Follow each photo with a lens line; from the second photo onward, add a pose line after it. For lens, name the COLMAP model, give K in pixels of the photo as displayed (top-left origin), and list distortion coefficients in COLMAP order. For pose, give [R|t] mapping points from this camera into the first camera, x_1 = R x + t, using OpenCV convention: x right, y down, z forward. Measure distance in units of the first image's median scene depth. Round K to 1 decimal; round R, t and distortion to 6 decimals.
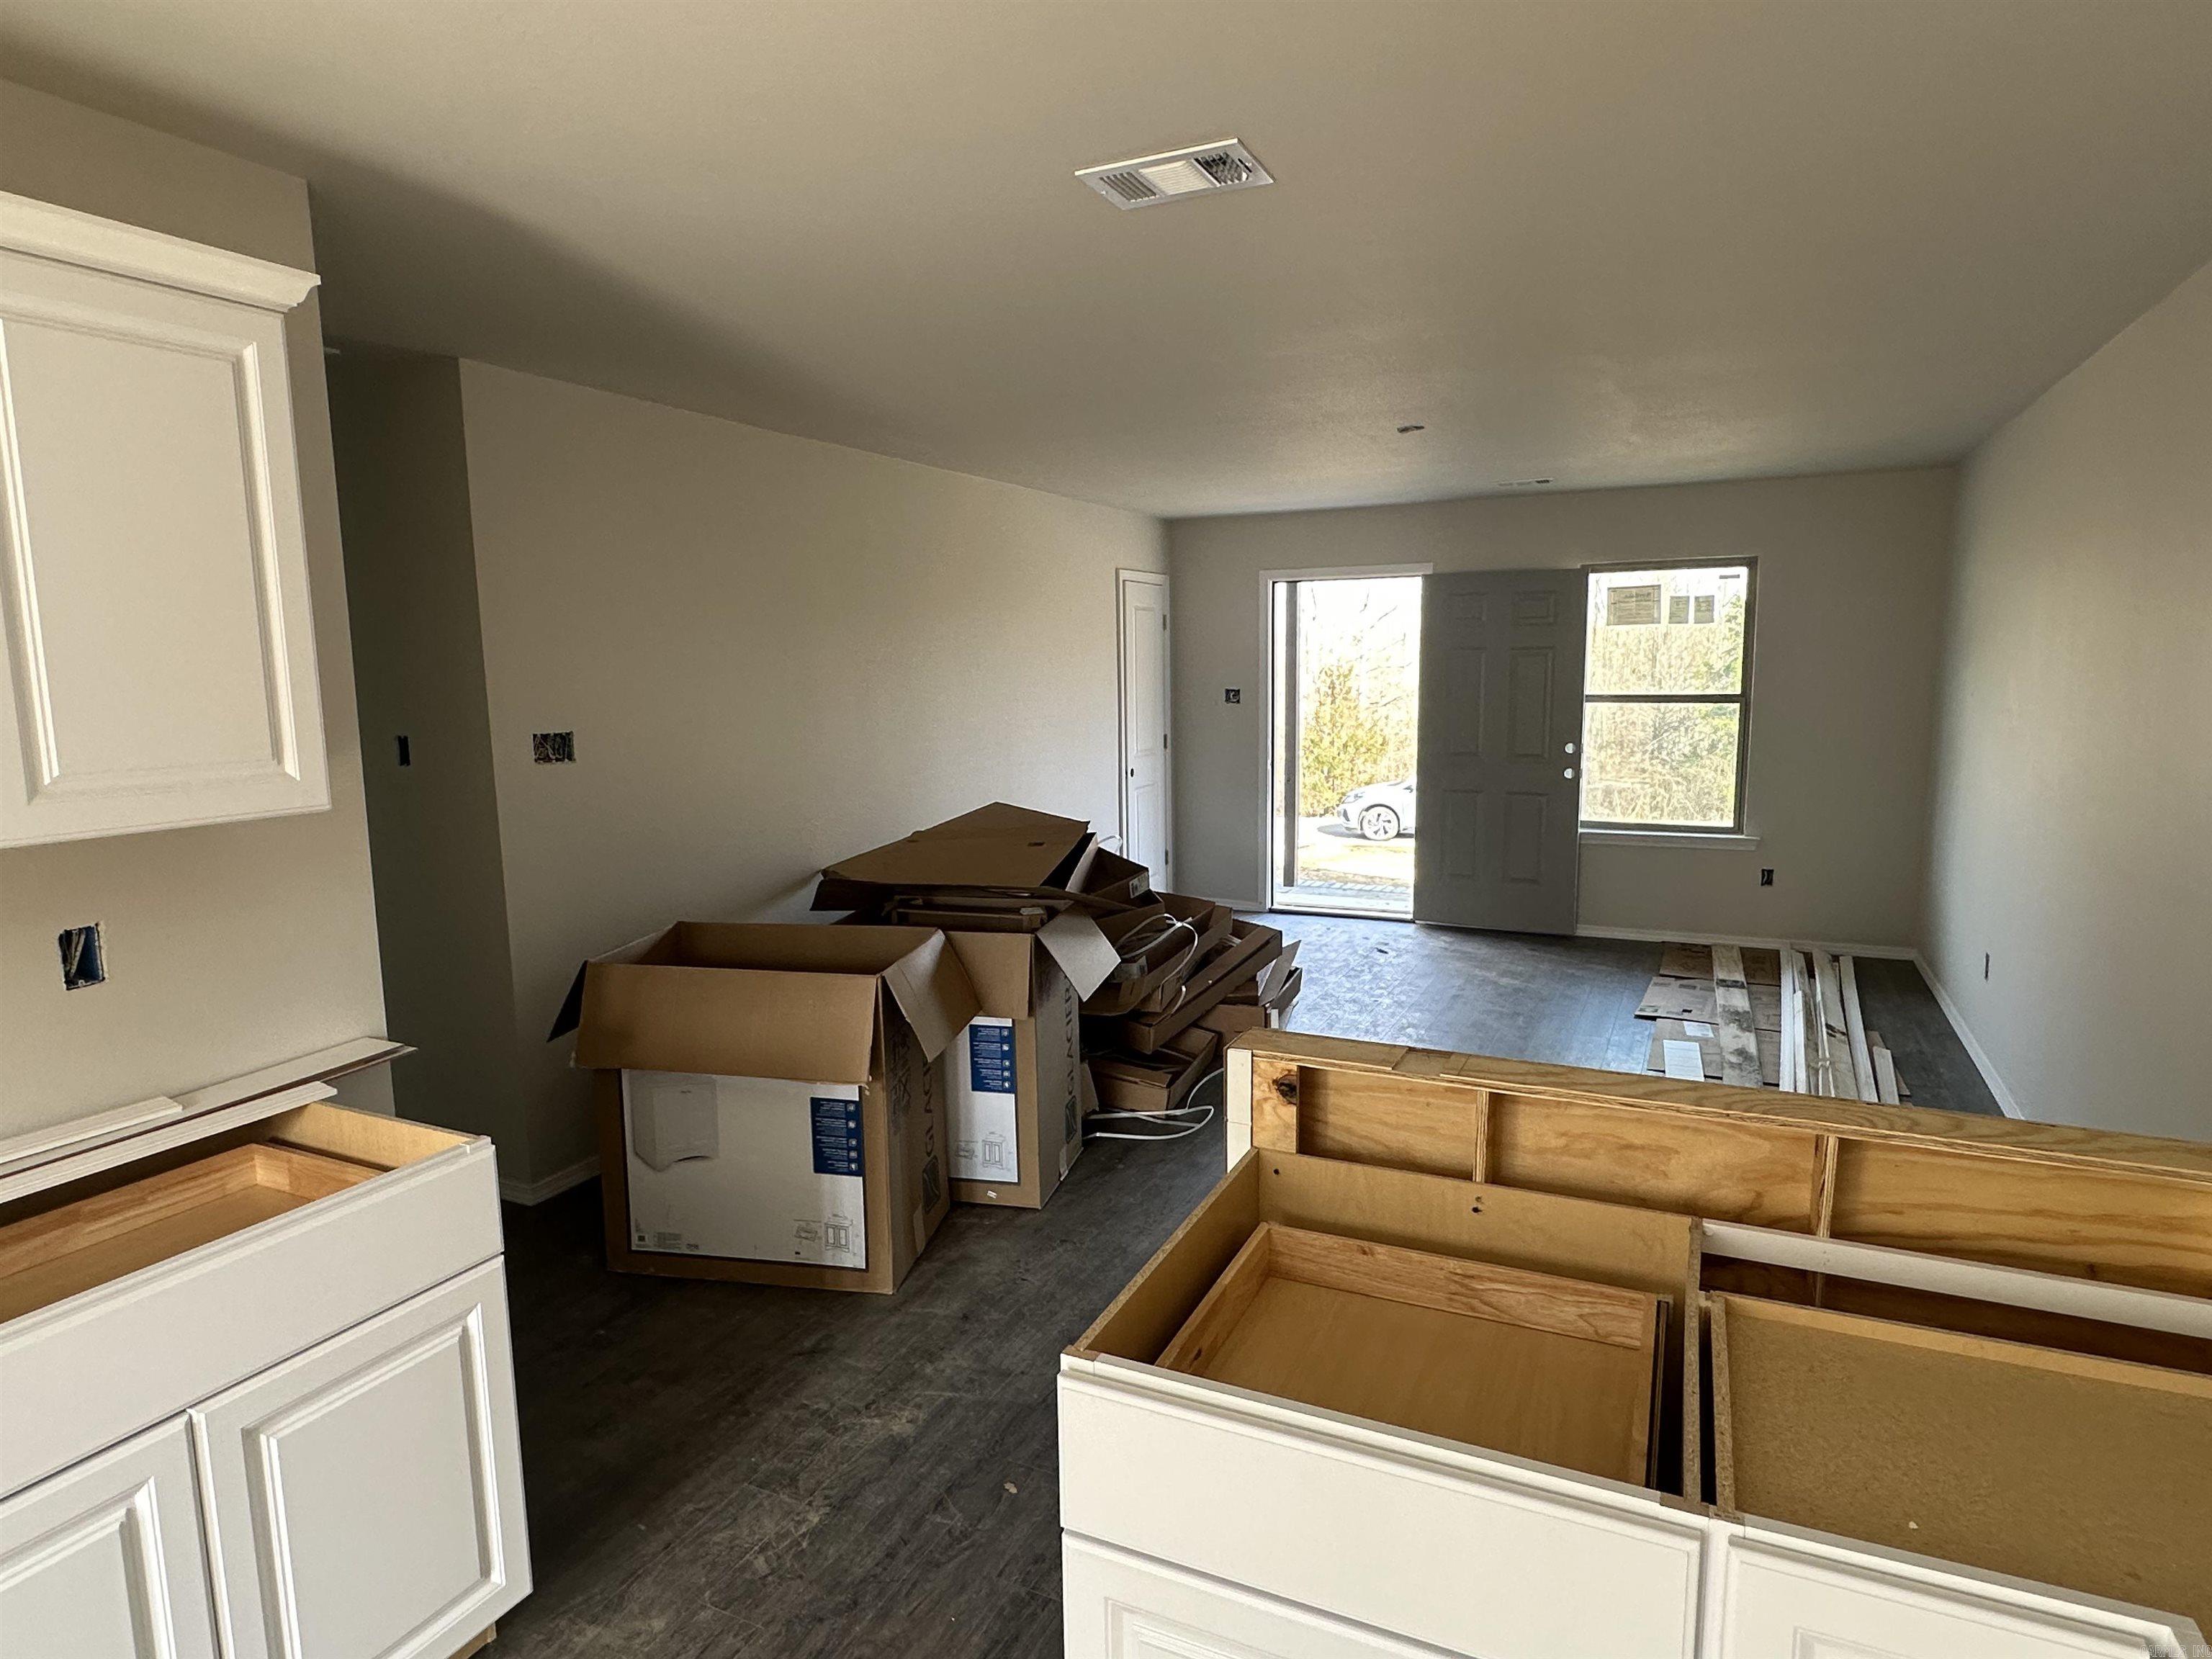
lens RADIAL K [[1264.7, 0, 1102.9], [0, 1264.7, 824.0], [0, 0, 1]] dist [-0.003391, 0.001423]
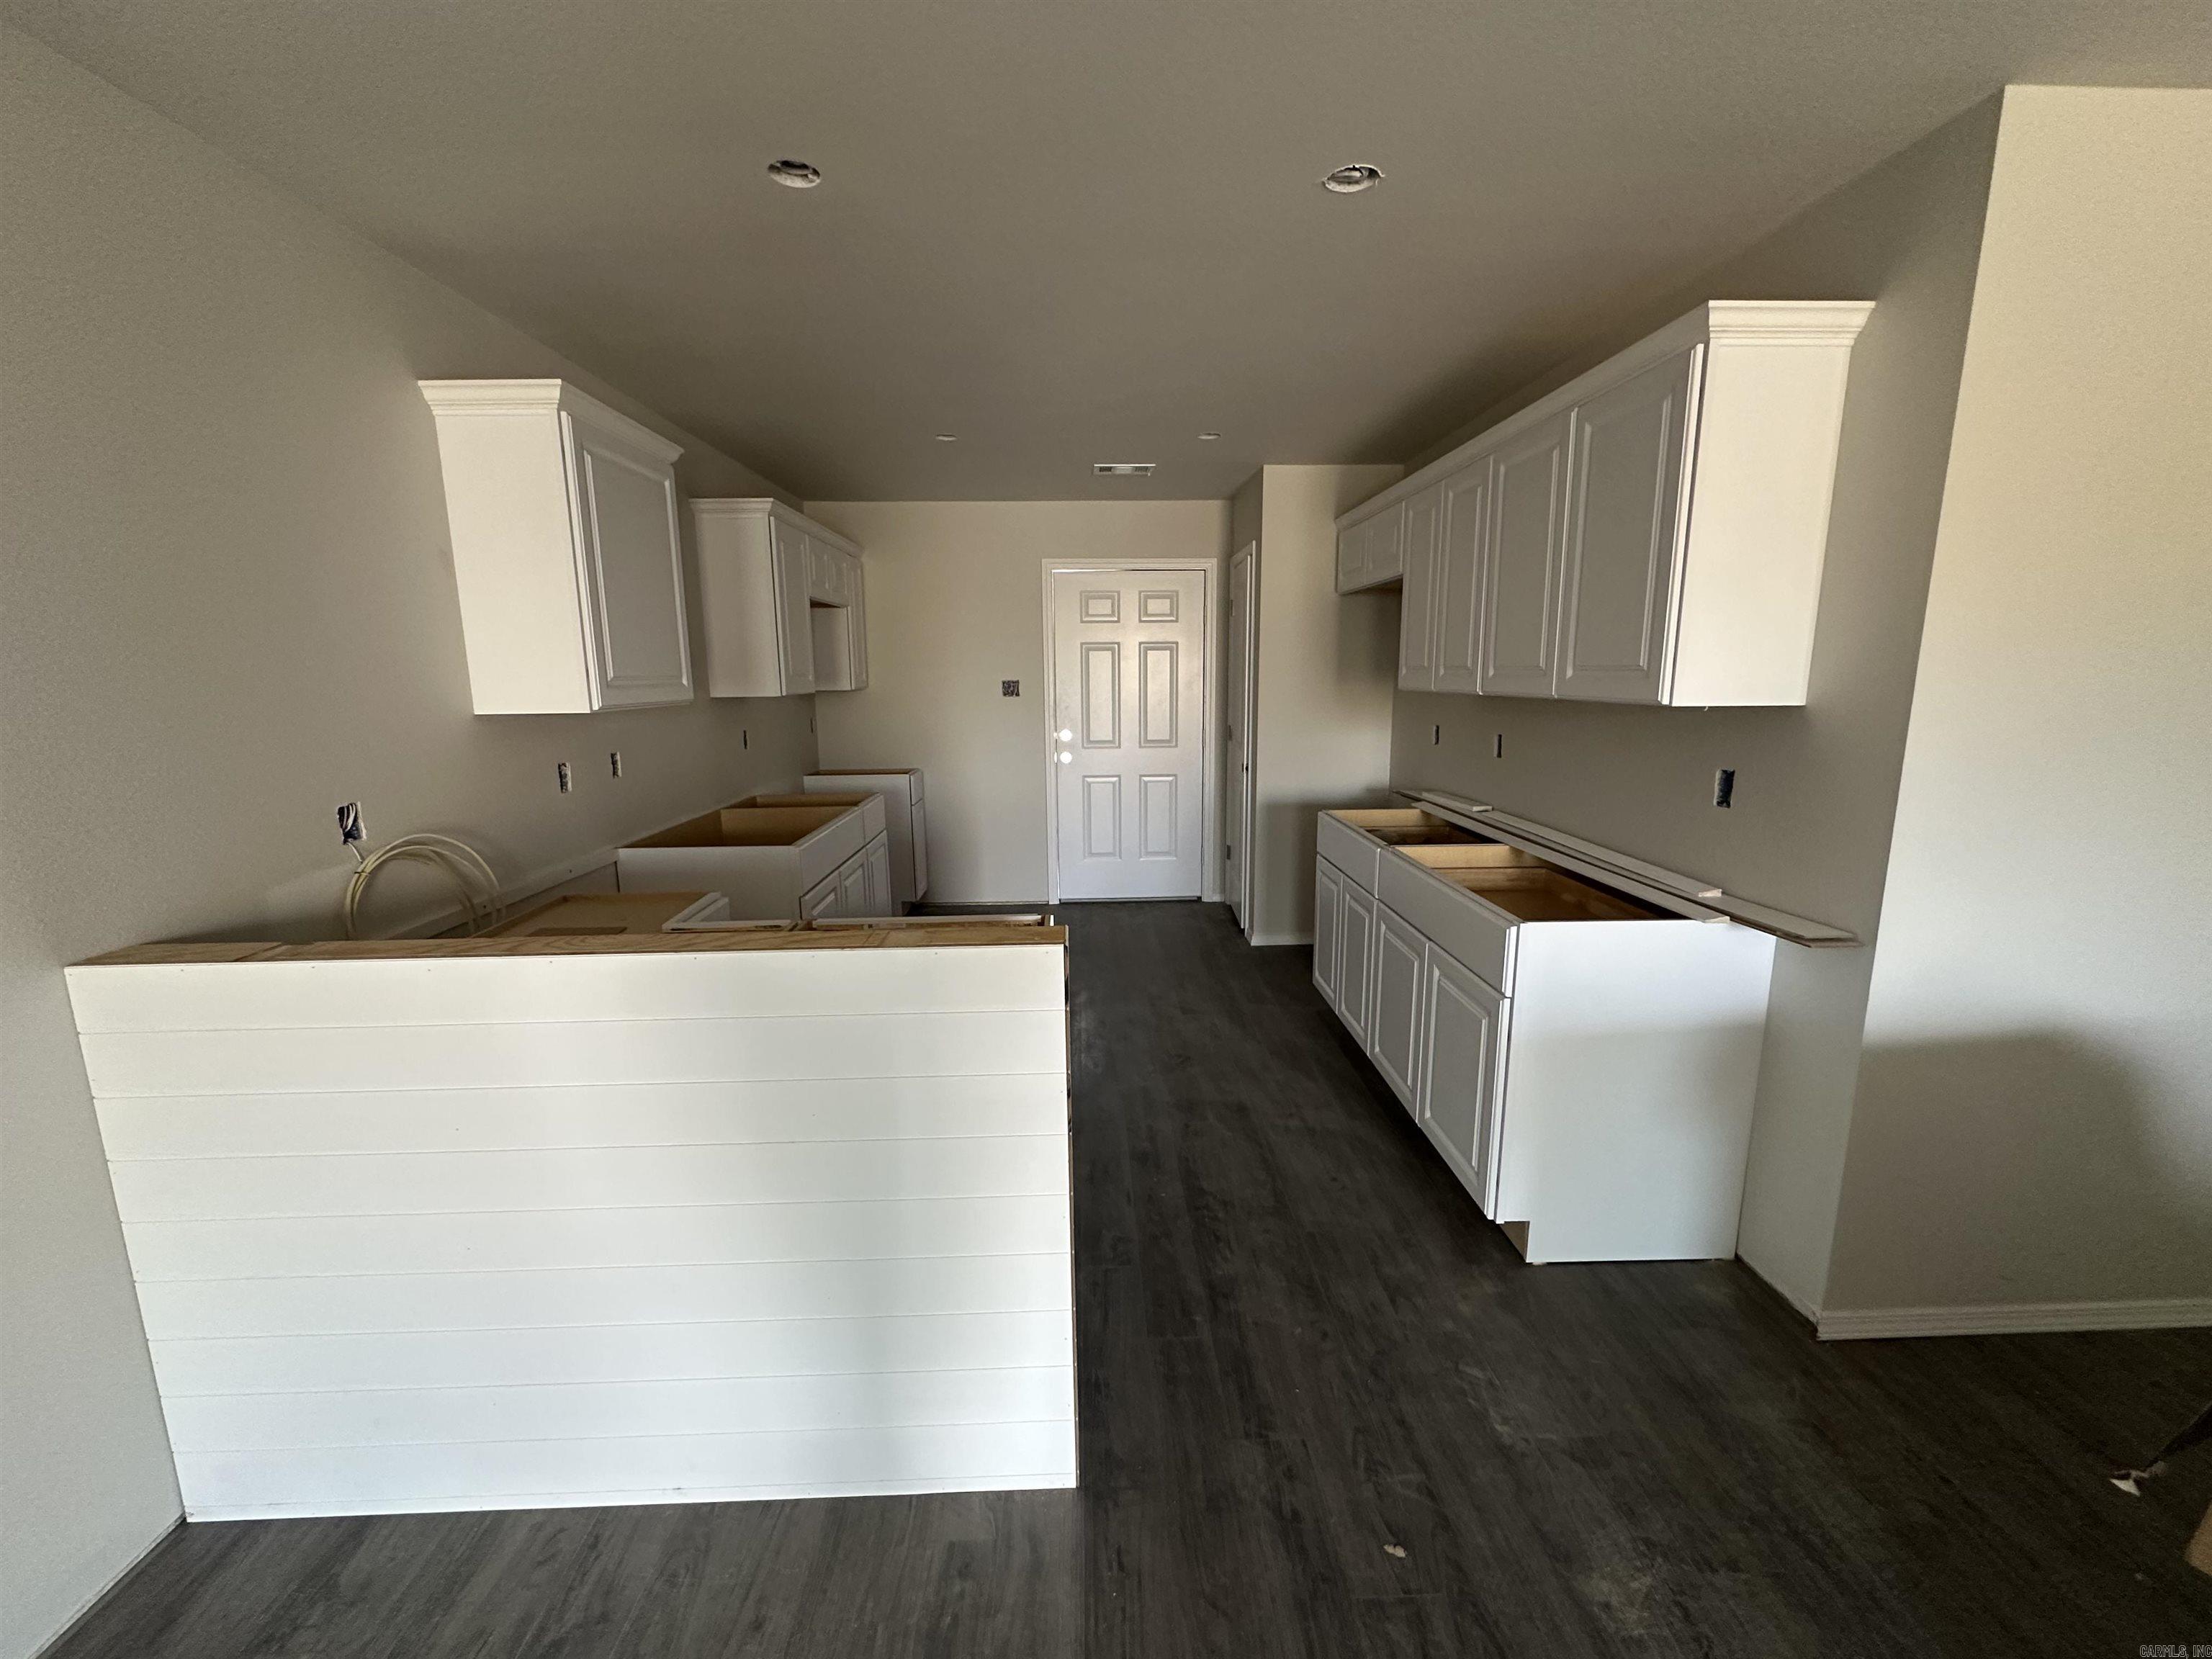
lens RADIAL K [[899.8, 0, 1110.5], [0, 899.8, 830.4], [0, 0, 1]] dist [-0.001759, 0.000230]
pose [[-0.883427, 0.109911, -0.455495, 0.120231], [-0.034442, 0.954238, 0.297058, -0.045835], [0.467300, 0.278117, -0.839214, 0.472735]]
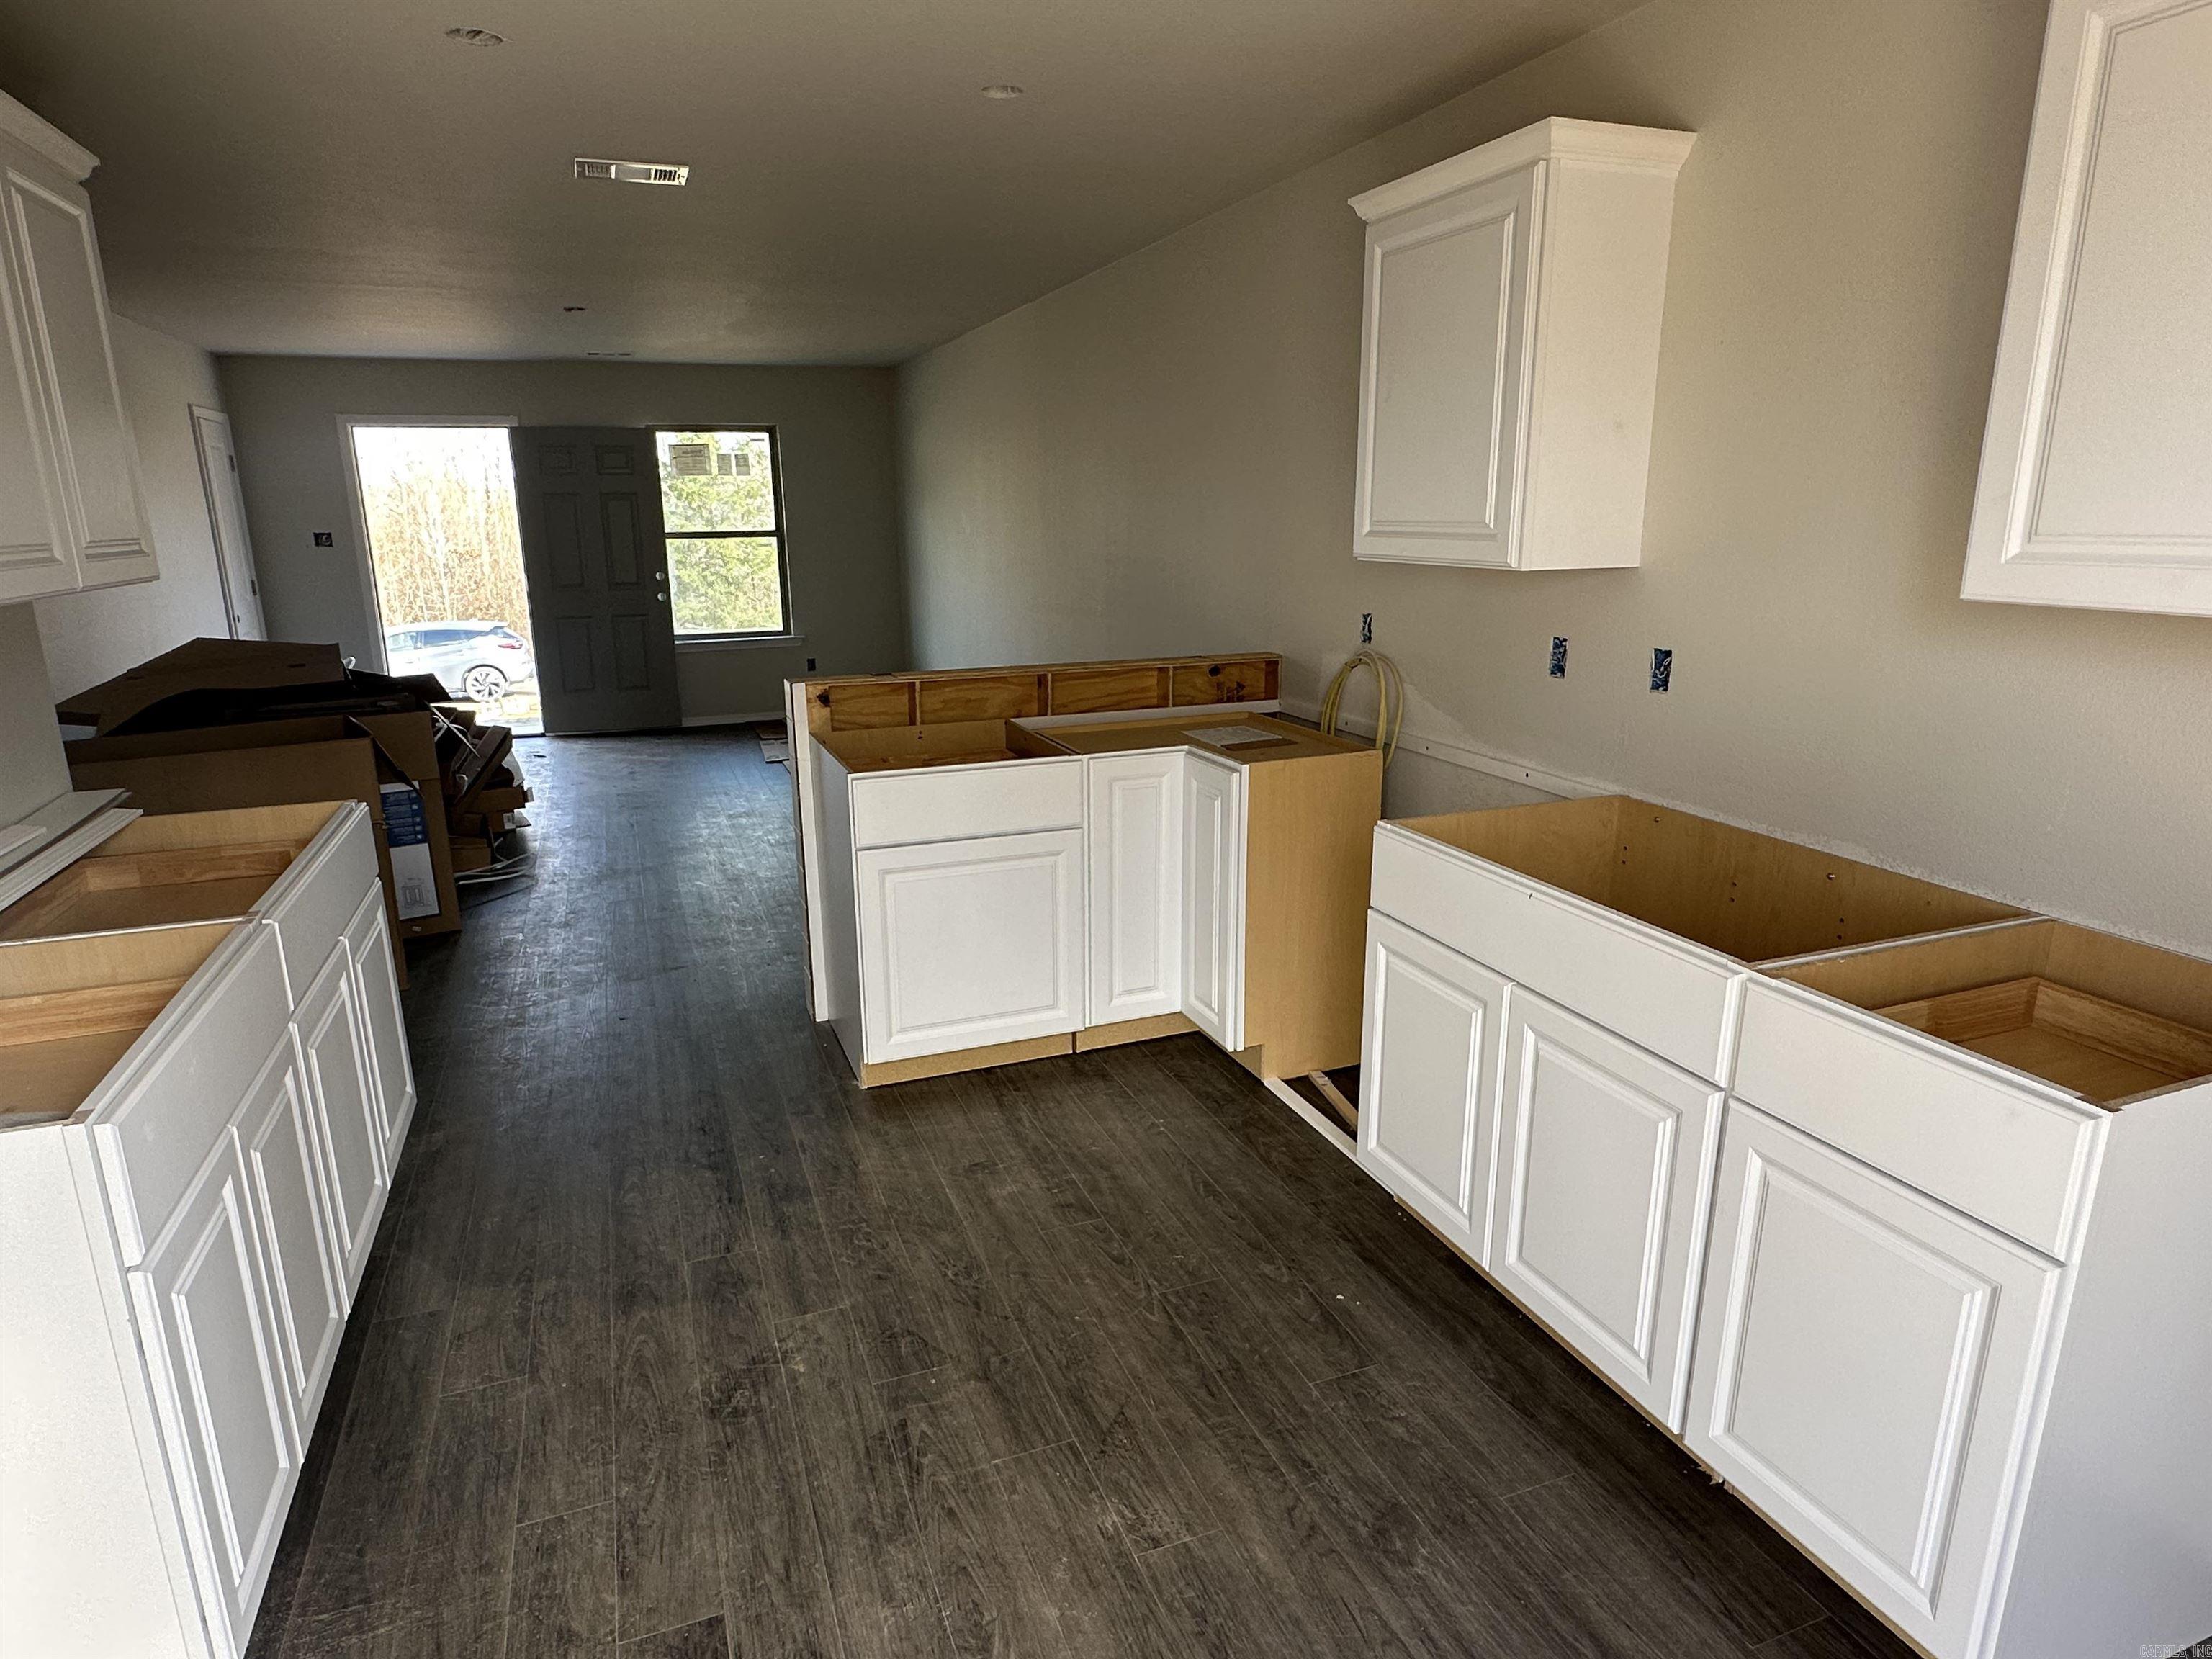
lens RADIAL K [[1264.7, 0, 1102.9], [0, 1264.7, 824.0], [0, 0, 1]] dist [-0.003391, 0.001423]
pose [[0.679757, -0.174381, 0.712405, -0.271872], [0.098182, 0.984217, 0.147232, 0.041436], [-0.726836, -0.030136, 0.686150, -0.185123]]
